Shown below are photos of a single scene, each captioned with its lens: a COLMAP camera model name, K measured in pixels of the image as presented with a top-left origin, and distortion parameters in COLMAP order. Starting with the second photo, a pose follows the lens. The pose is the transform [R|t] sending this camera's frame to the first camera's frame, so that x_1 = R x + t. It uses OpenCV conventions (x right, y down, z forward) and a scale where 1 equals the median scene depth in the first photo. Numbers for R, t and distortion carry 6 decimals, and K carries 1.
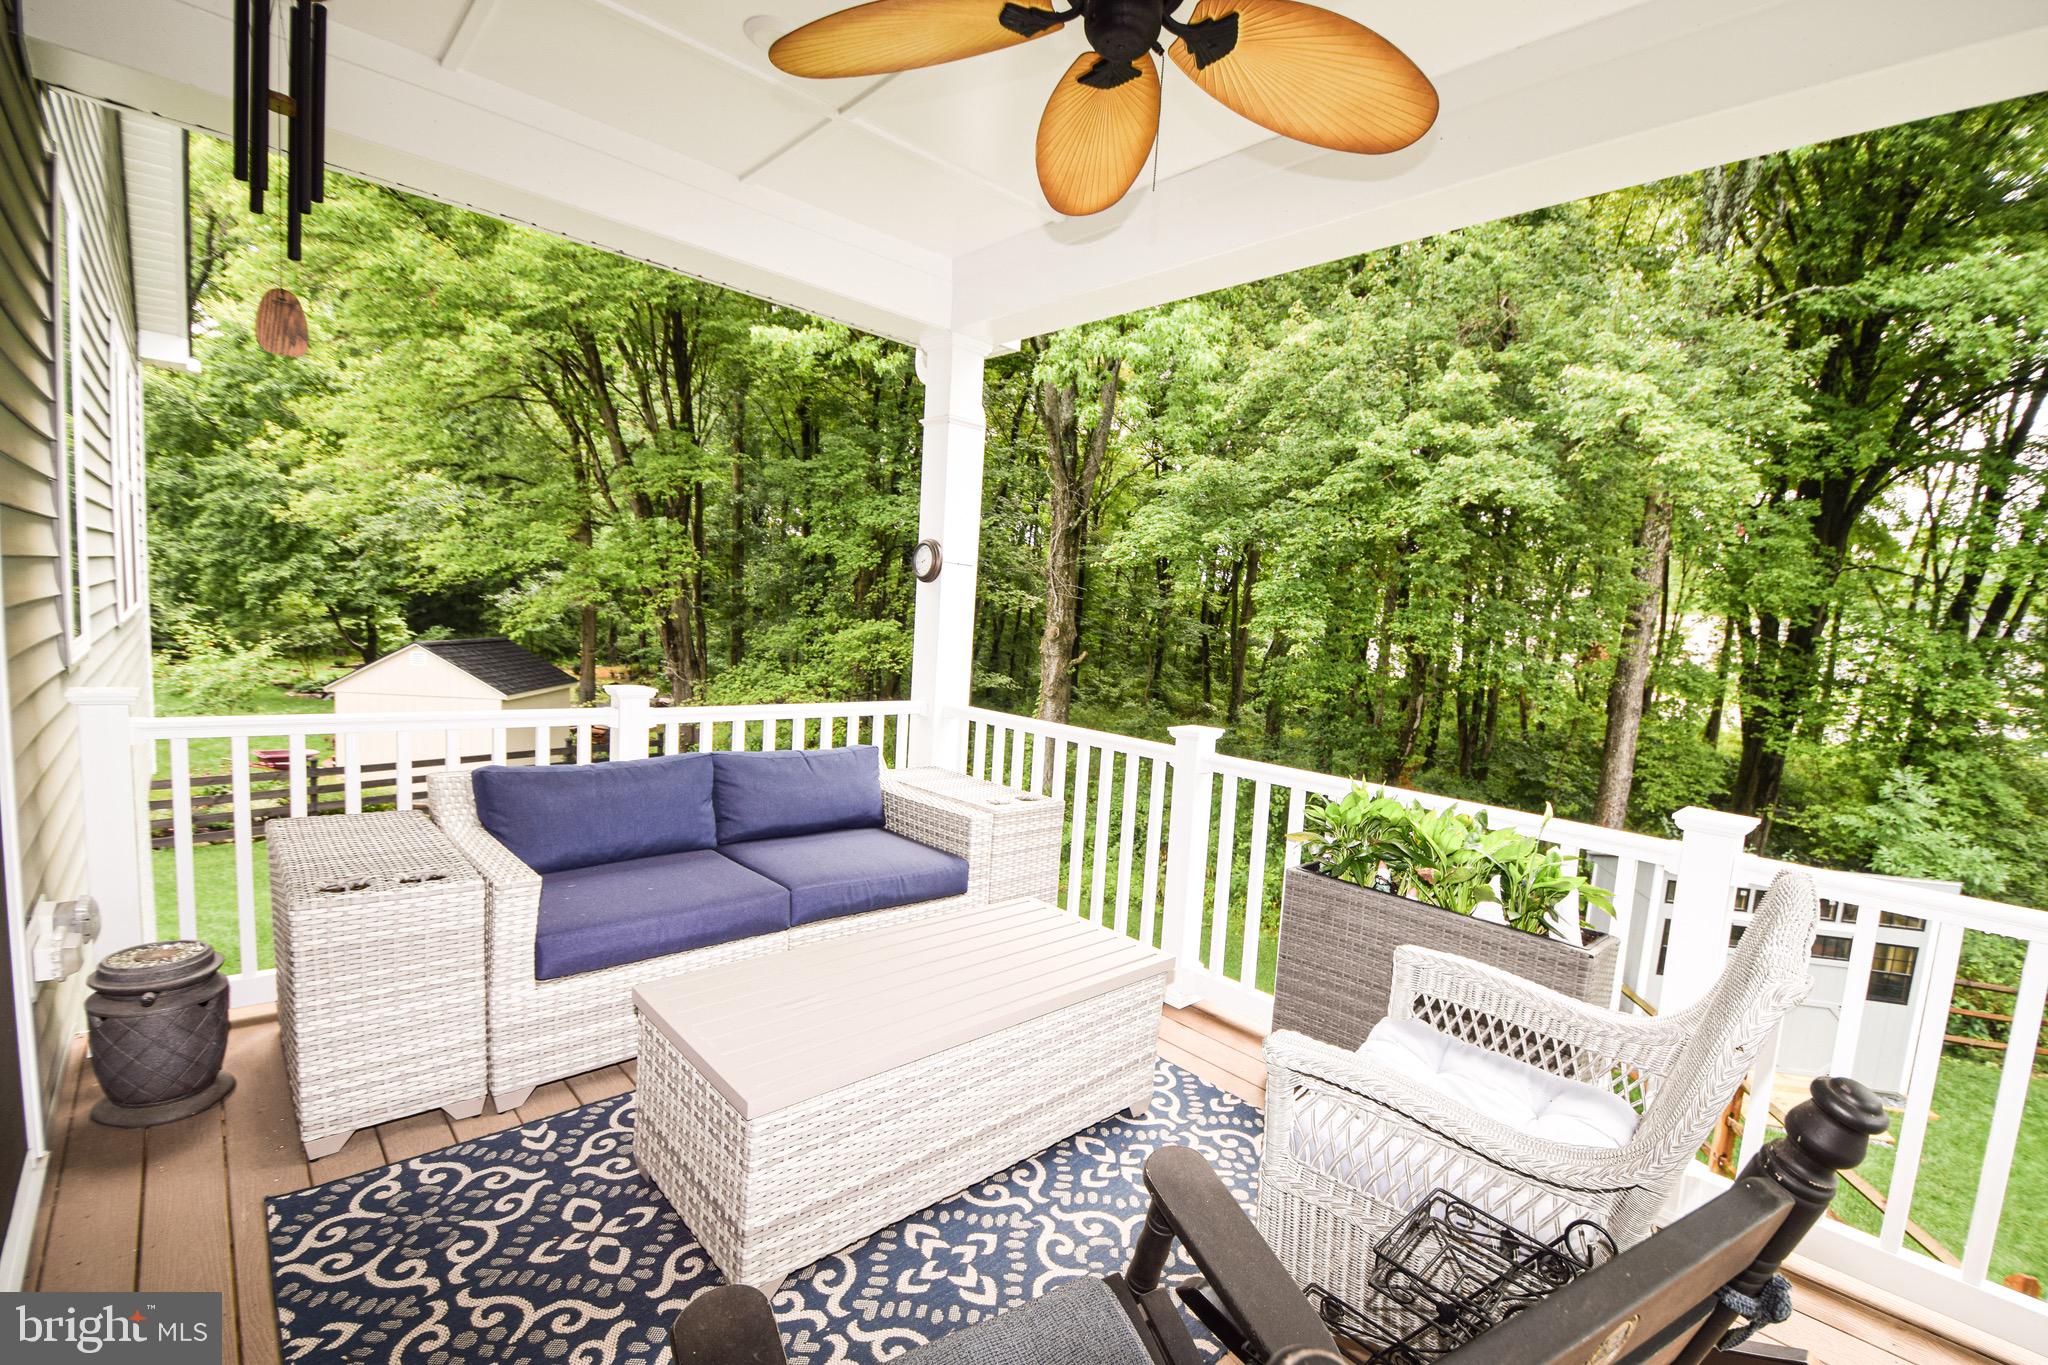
lens RADIAL K [[891.3, 0, 1055.3], [0, 891.3, 719.6], [0, 0, 1]] dist [0.008312, -0.017102]
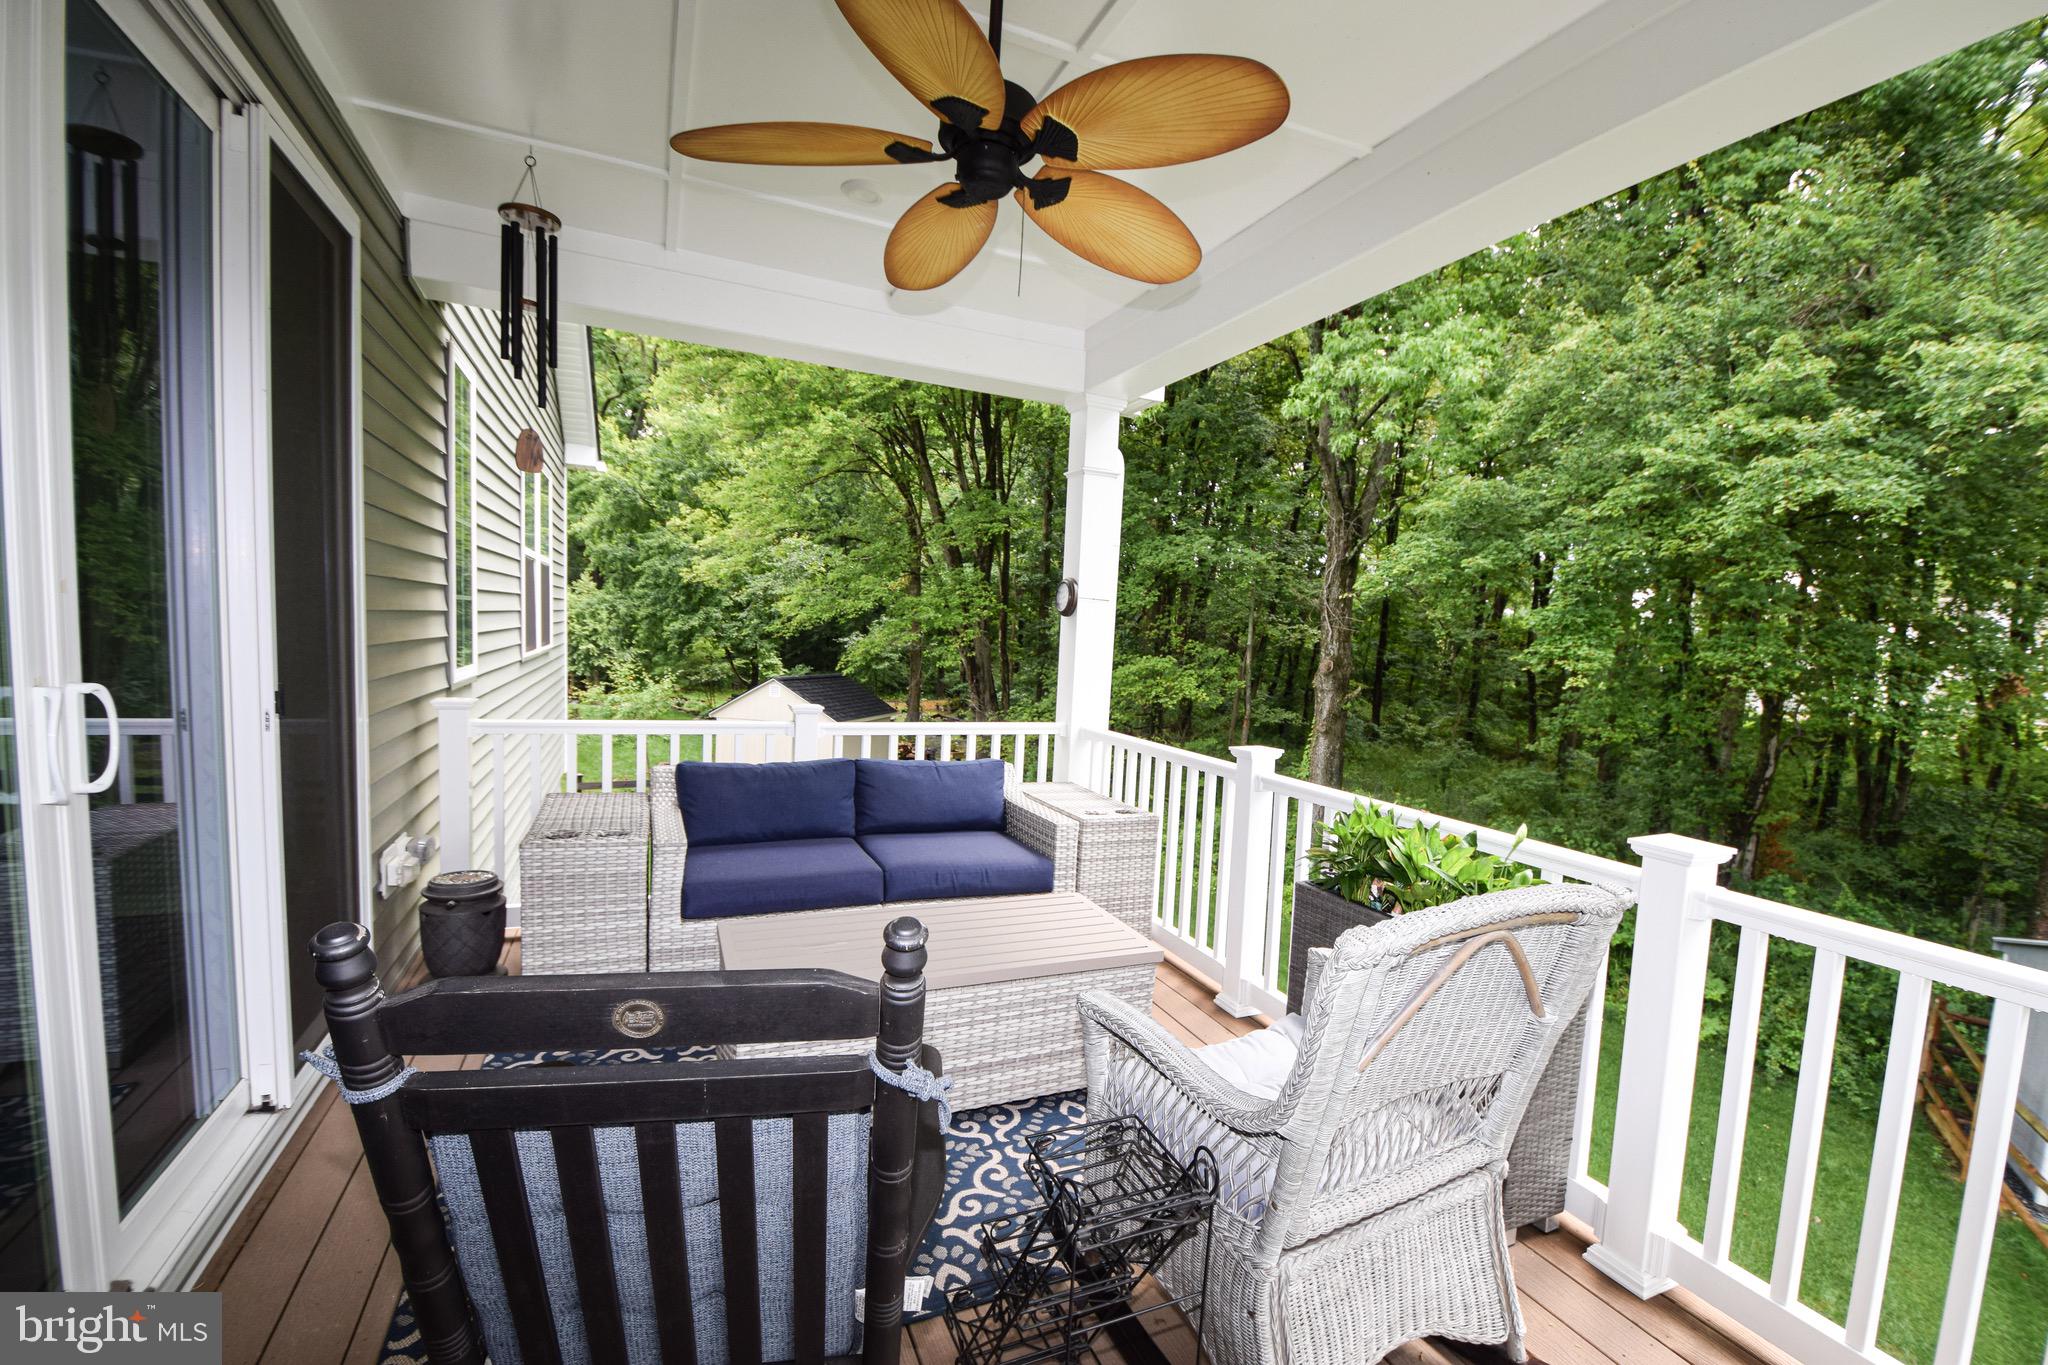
lens RADIAL K [[891.3, 0, 1061.0], [0, 891.3, 724.1], [0, 0, 1]] dist [0.008312, -0.017102]
pose [[0.943985, 0.015421, -0.329629, 0.084464], [-0.027218, 0.999142, -0.031201, 0.006039], [0.328865, 0.038425, 0.943595, -0.018676]]
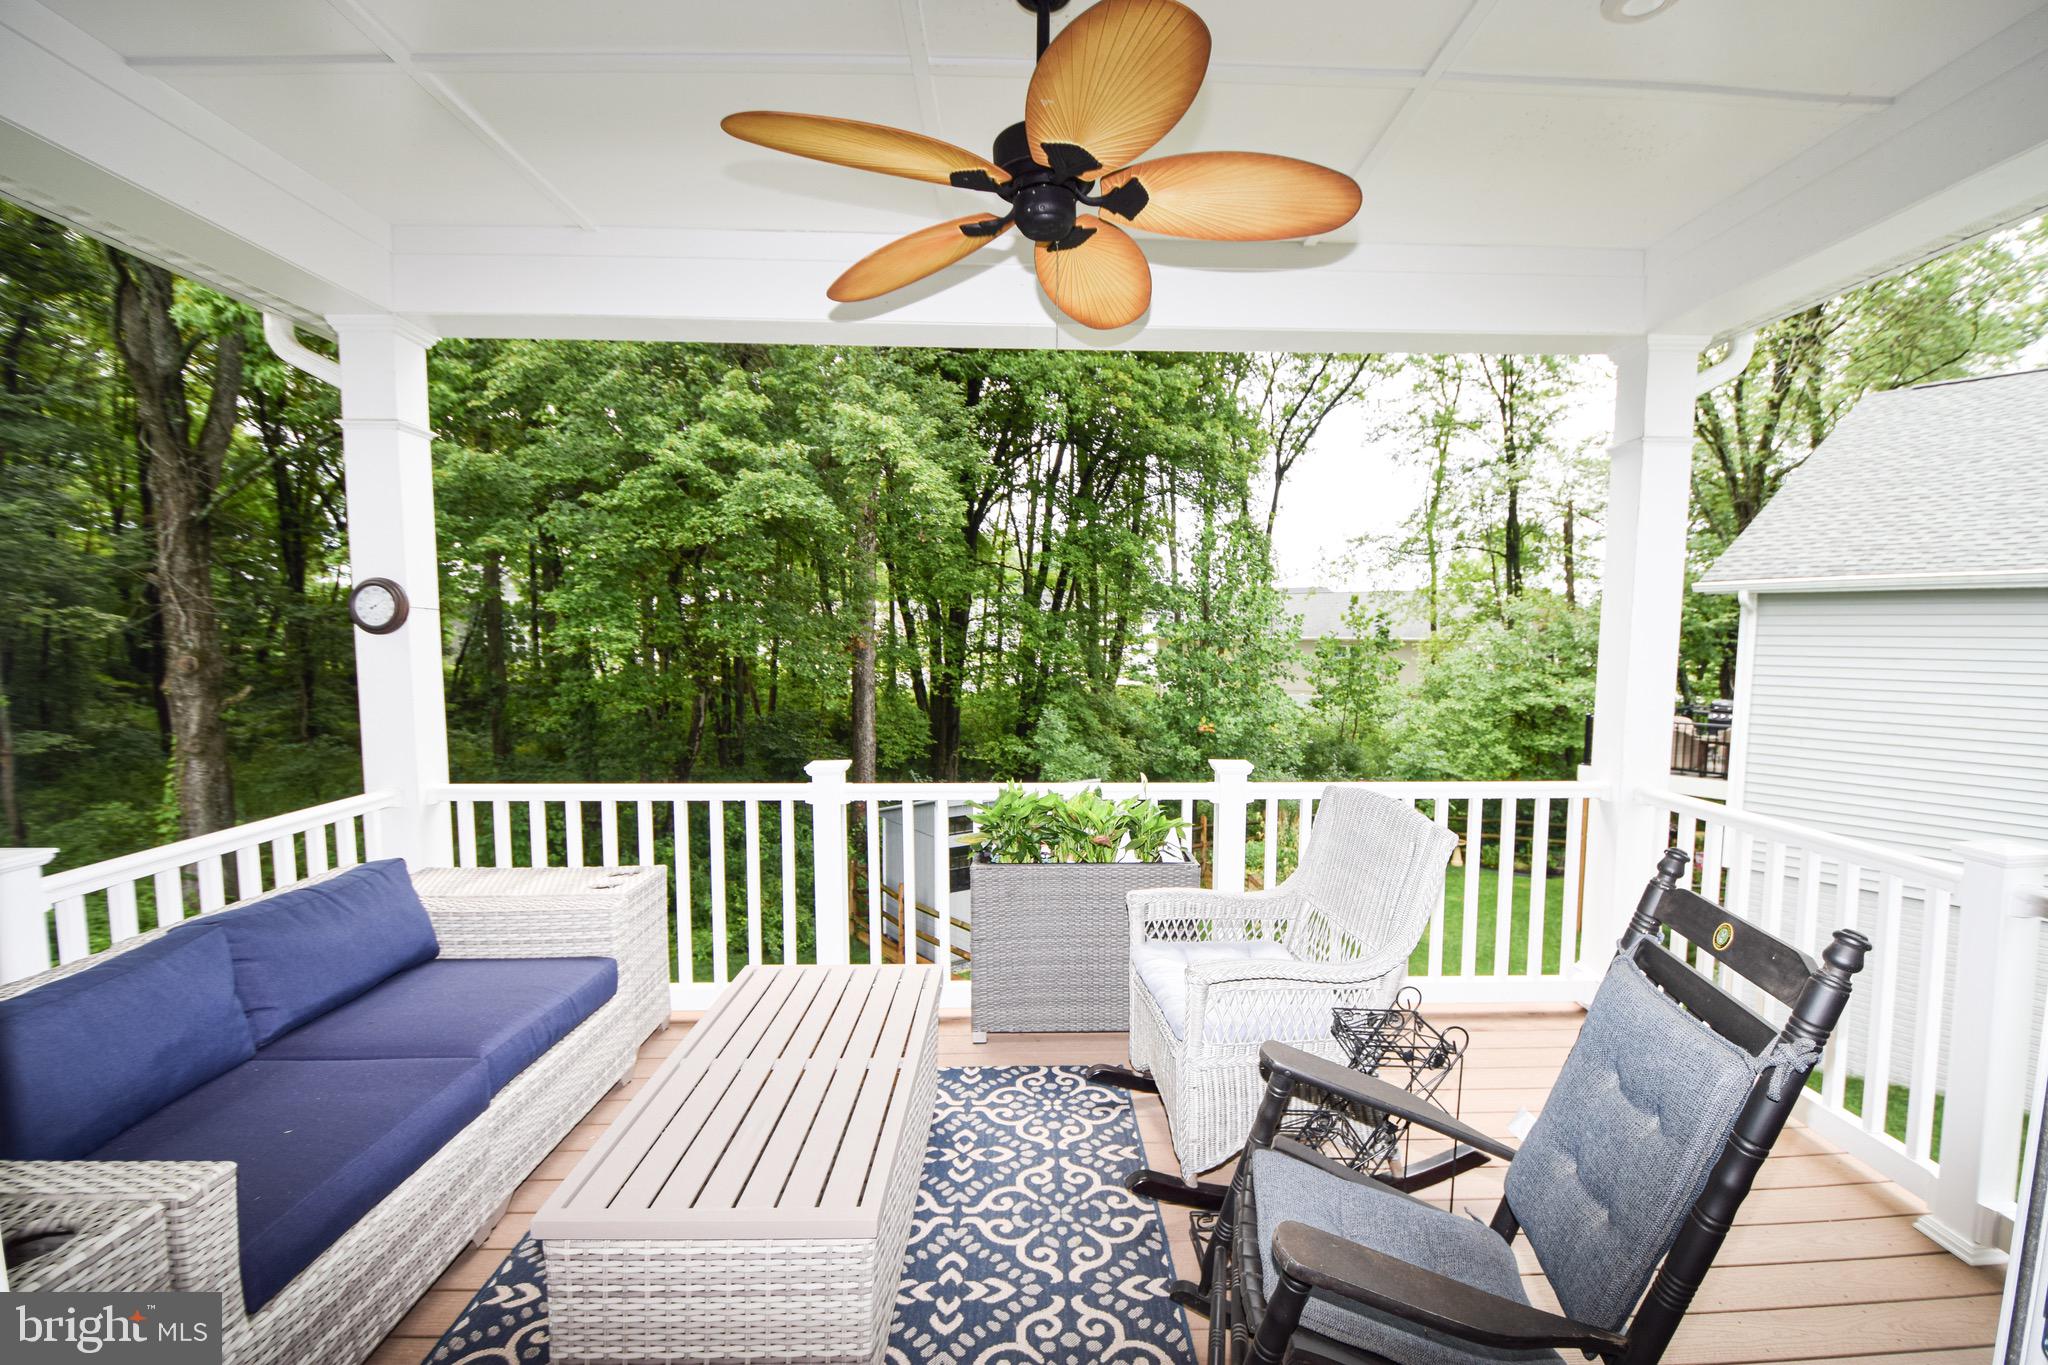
lens RADIAL K [[891.3, 0, 1051.9], [0, 891.3, 718.4], [0, 0, 1]] dist [0.008312, -0.017102]
pose [[0.663638, -0.132243, 0.736272, -0.129516], [0.126429, 0.989919, 0.063844, -0.022808], [-0.737292, 0.050717, 0.673668, 0.025888]]
